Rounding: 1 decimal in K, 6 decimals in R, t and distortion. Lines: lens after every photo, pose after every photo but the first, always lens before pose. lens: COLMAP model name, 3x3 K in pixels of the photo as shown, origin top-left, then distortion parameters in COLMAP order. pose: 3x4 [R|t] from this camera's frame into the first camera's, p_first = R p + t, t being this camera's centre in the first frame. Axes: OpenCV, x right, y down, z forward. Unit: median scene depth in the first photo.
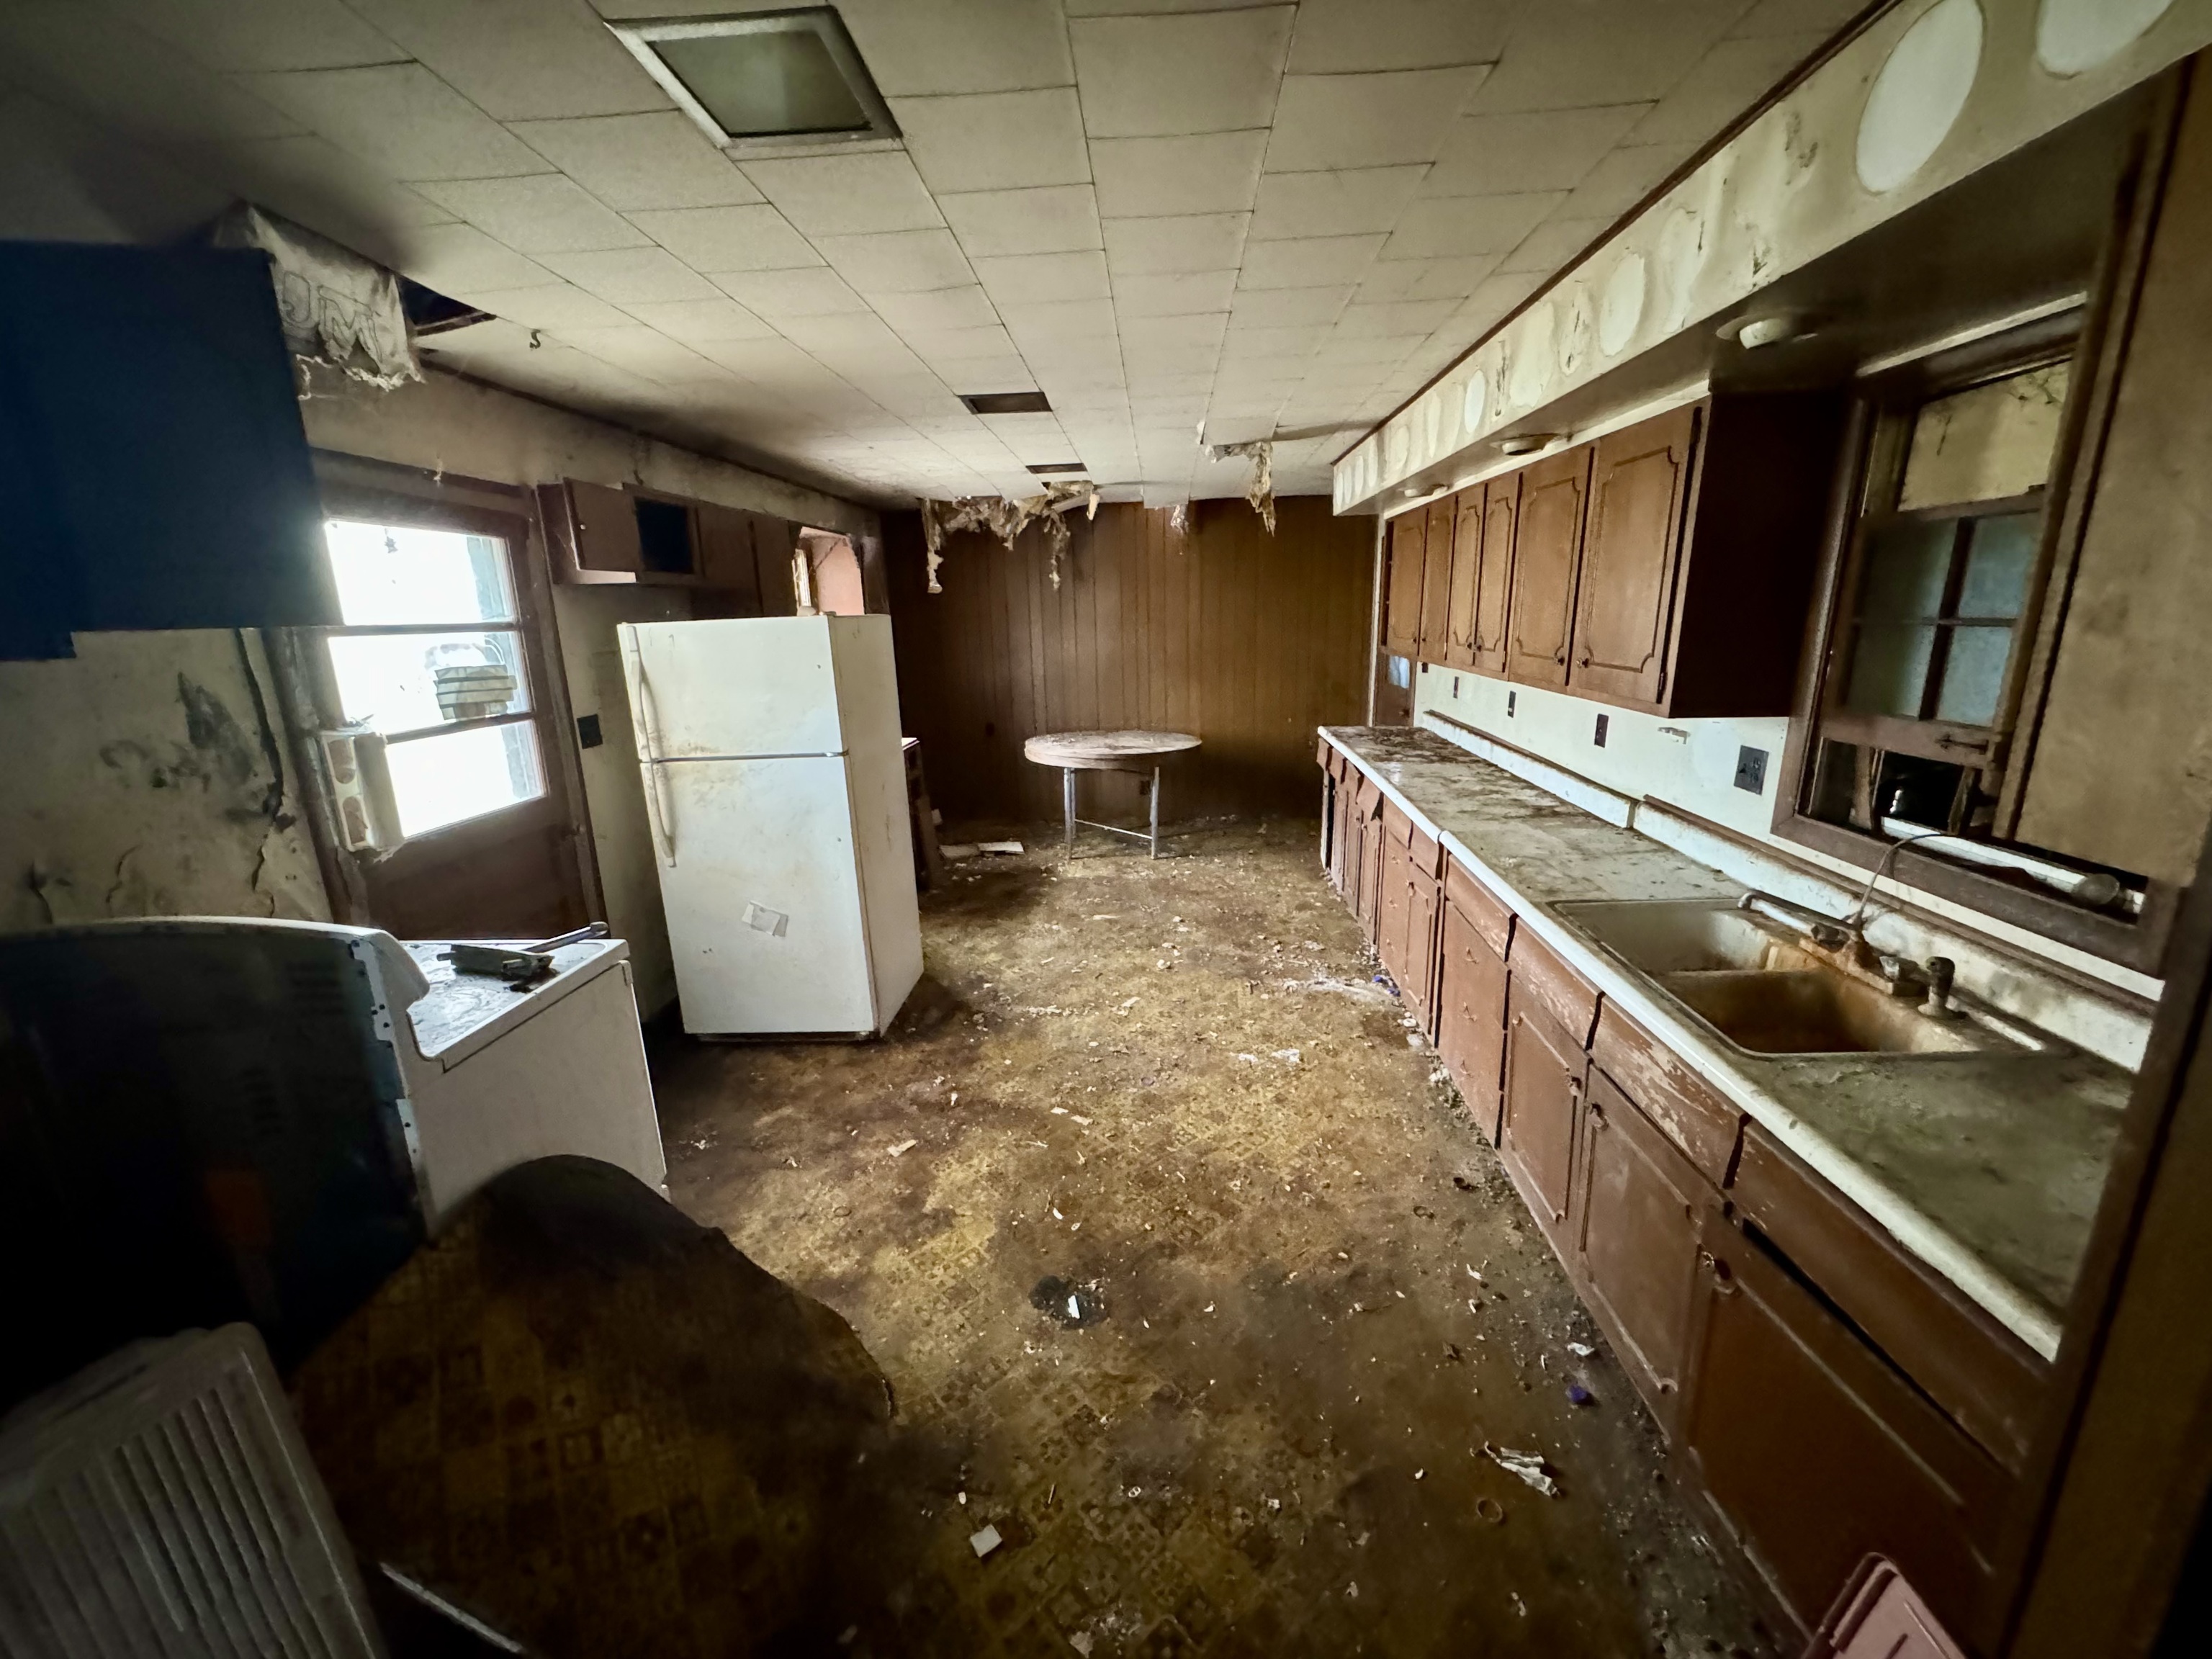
lens RADIAL K [[899.4, 0, 1103.9], [0, 899.4, 826.7], [0, 0, 1]] dist [0.001946, 0.000218]
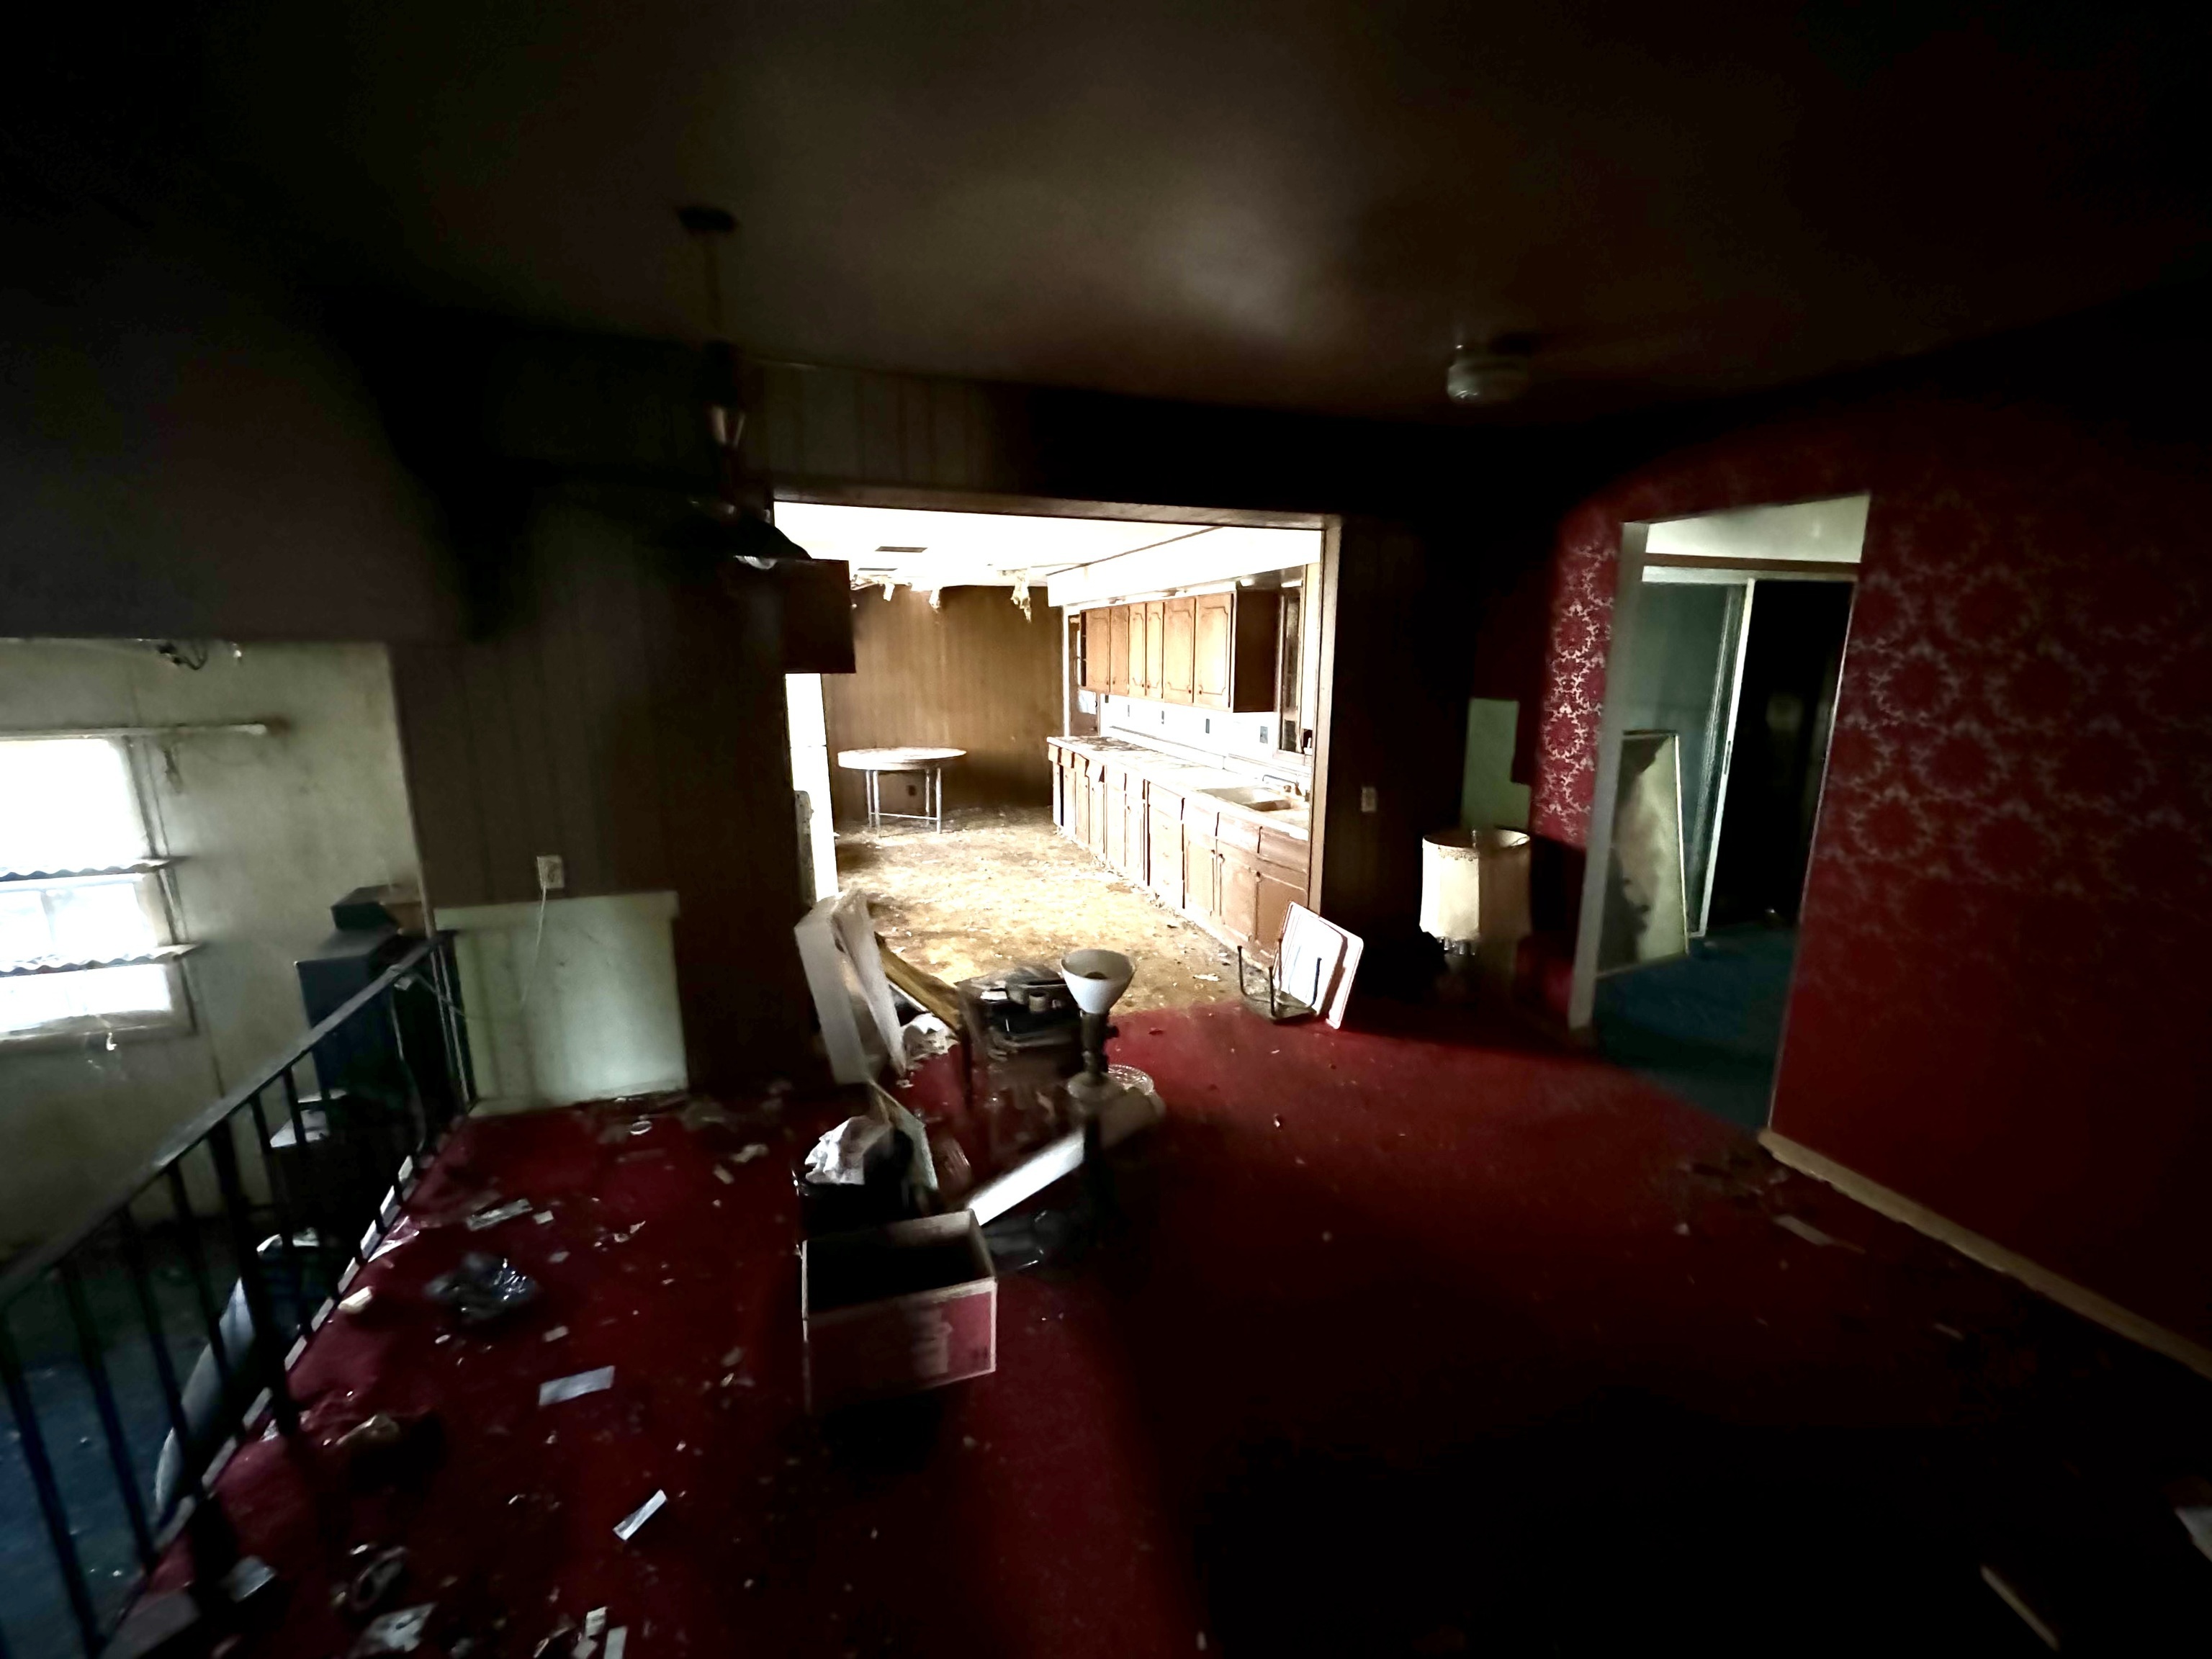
lens RADIAL K [[899.4, 0, 1105.2], [0, 899.4, 836.1], [0, 0, 1]] dist [0.001946, 0.000218]
pose [[0.920199, -0.062143, 0.386487, -0.400200], [0.076682, 0.996806, -0.022299, 0.144648], [-0.383867, 0.050156, 0.922025, -0.670475]]
